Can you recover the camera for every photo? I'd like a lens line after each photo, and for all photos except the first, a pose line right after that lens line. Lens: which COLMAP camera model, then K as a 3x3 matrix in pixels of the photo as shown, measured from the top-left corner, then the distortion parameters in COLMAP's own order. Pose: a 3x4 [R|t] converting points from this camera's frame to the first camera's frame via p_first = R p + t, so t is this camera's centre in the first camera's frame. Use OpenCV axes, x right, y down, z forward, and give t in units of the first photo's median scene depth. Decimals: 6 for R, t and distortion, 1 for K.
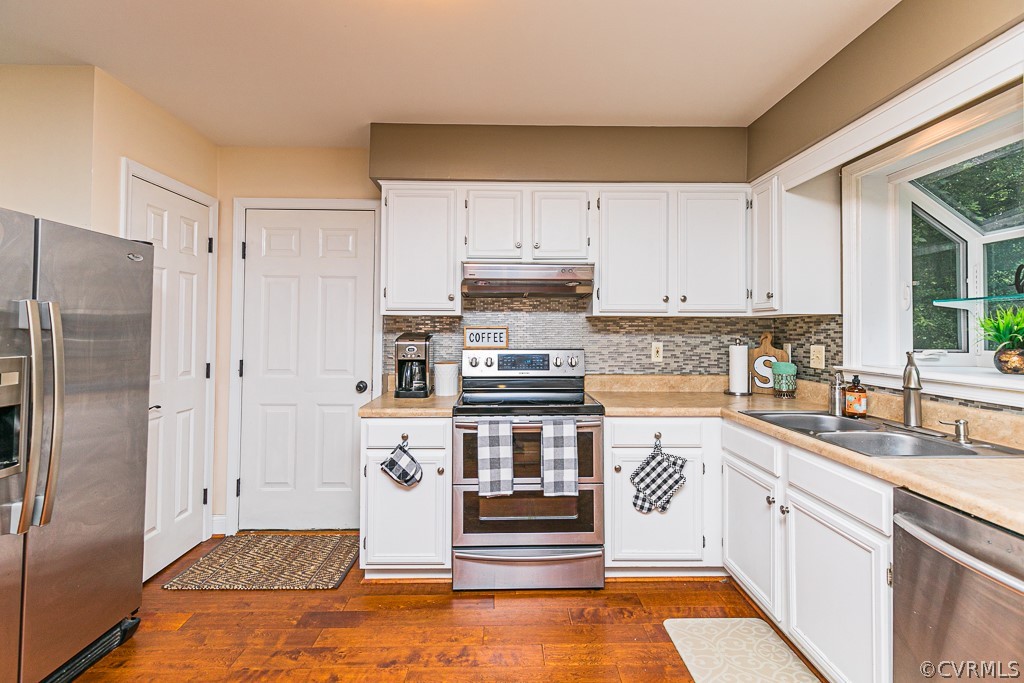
lens RADIAL K [[466.2, 0, 513.7], [0, 466.2, 322.5], [0, 0, 1]] dist [0.003899, -0.000889]
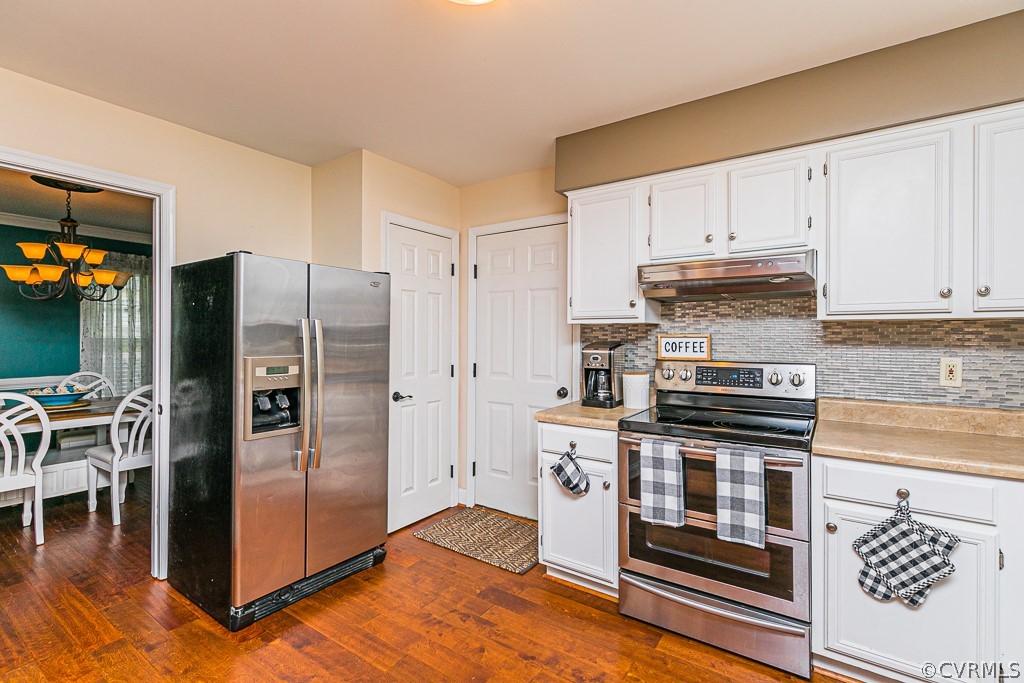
lens RADIAL K [[466.2, 0, 511.2], [0, 466.2, 338.0], [0, 0, 1]] dist [0.003899, -0.000889]
pose [[0.808916, 0.000921, -0.587923, 0.246046], [0.007708, 0.999896, 0.012171, 0.001666], [0.587873, -0.014377, 0.808825, 0.109934]]
